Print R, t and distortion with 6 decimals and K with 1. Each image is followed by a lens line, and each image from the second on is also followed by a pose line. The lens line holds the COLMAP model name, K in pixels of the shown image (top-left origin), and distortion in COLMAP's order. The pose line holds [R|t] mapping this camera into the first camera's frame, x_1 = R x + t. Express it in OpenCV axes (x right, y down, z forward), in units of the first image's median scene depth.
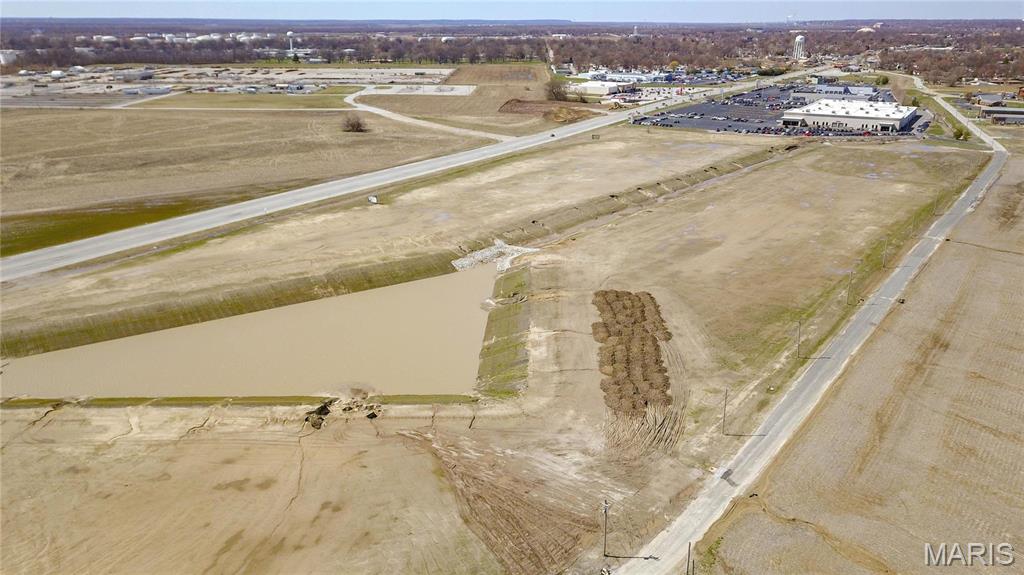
lens RADIAL K [[800.7, 0, 518.2], [0, 800.7, 287.2], [0, 0, 1]] dist [0.015503, -0.004925]
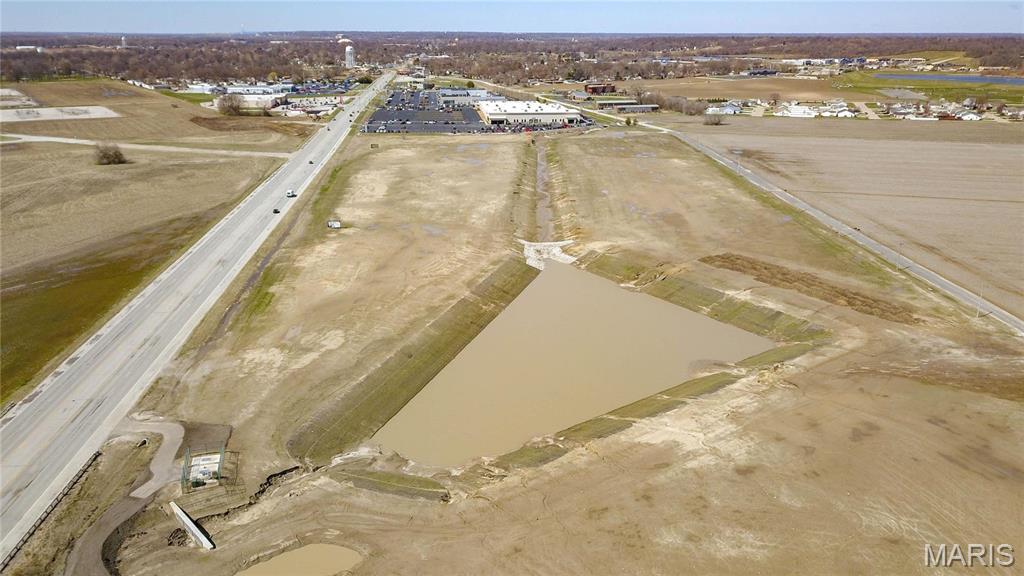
lens RADIAL K [[771.6, 0, 520.0], [0, 771.6, 286.8], [0, 0, 1]] dist [0.011331, 0.000317]
pose [[0.801522, -0.186822, 0.568032, -0.218760], [0.187749, 0.980529, 0.057566, -0.020029], [-0.567726, 0.060507, 0.820991, 0.054468]]
